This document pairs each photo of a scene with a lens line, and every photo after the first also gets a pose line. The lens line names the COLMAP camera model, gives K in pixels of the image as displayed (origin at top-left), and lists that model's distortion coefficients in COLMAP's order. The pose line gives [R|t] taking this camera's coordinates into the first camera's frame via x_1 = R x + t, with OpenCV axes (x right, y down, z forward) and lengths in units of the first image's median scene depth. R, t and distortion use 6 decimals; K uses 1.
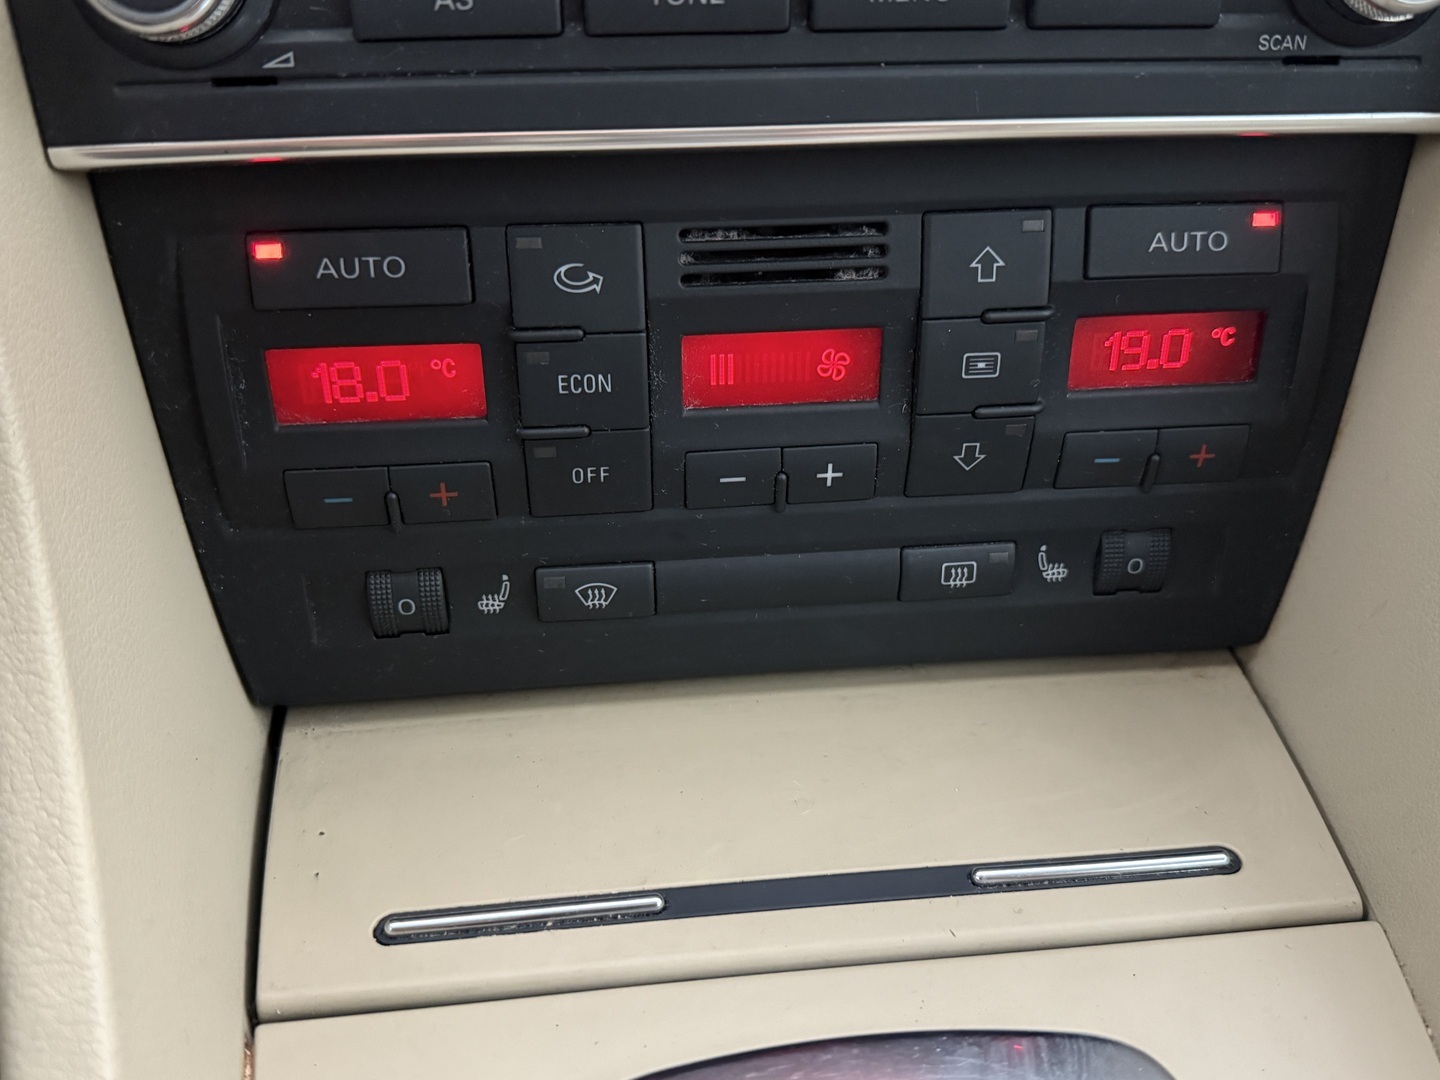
lens RADIAL K [[1289.7, 0, 718.0], [0, 1289.7, 551.0], [0, 0, 1]] dist [0.148541, -0.374070]
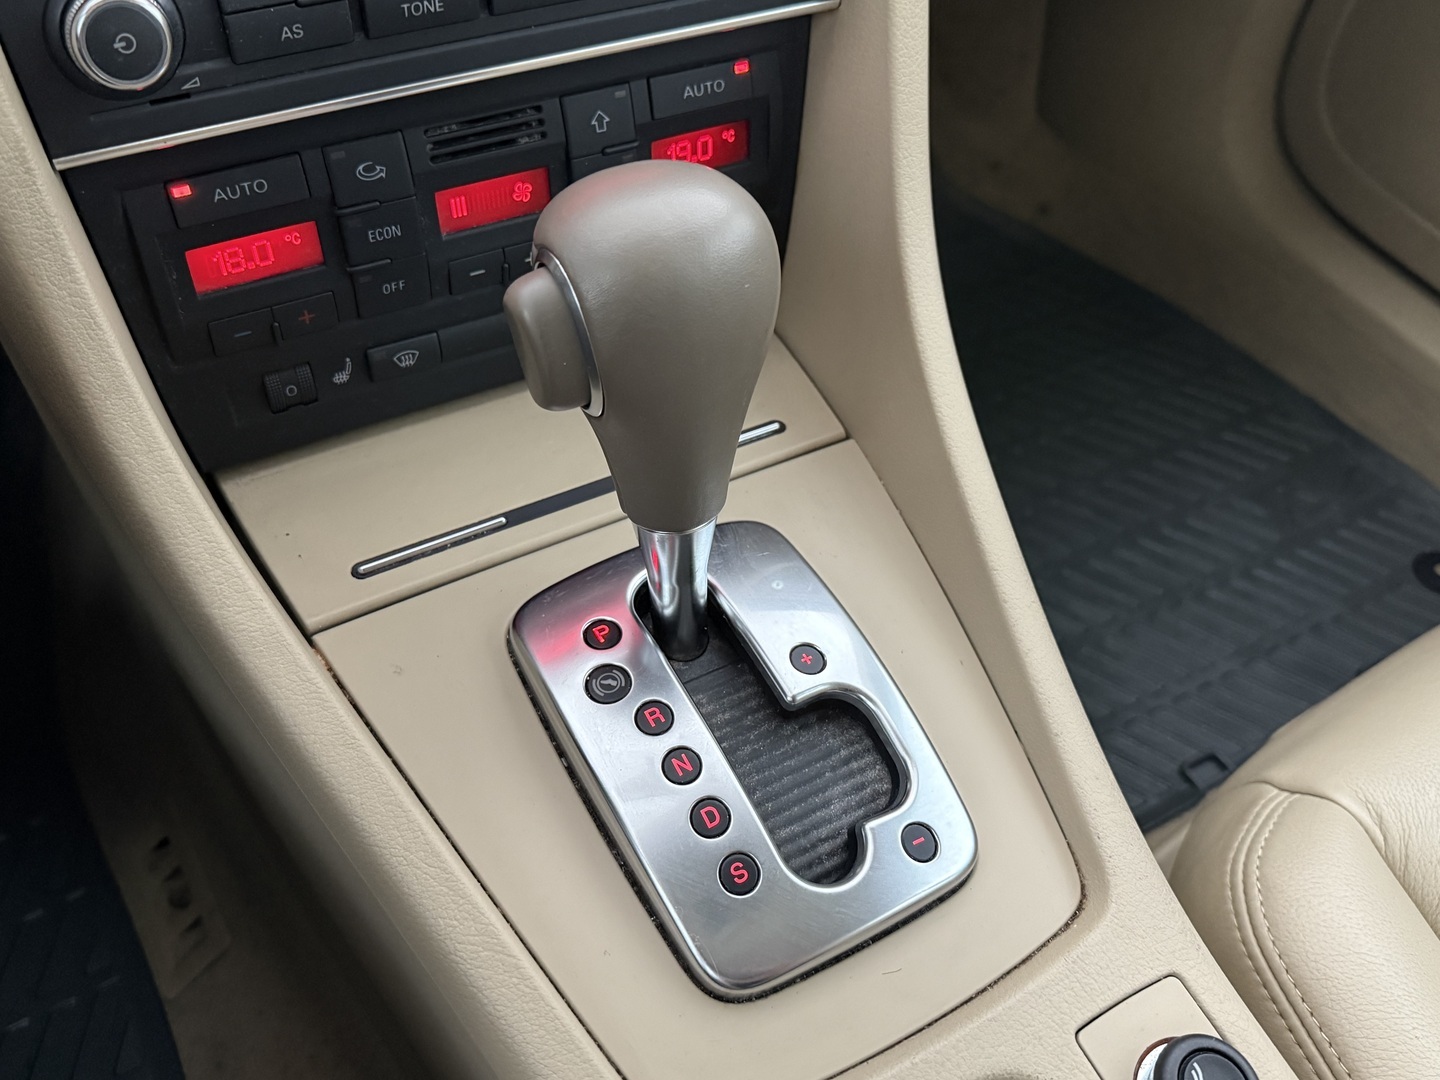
lens RADIAL K [[1289.7, 0, 718.0], [0, 1289.7, 551.0], [0, 0, 1]] dist [0.148541, -0.374070]
pose [[0.914404, -0.259478, 0.310703, -0.335343], [0.172782, 0.944292, 0.280105, -0.139914], [-0.366076, -0.202446, 0.908298, -0.741304]]
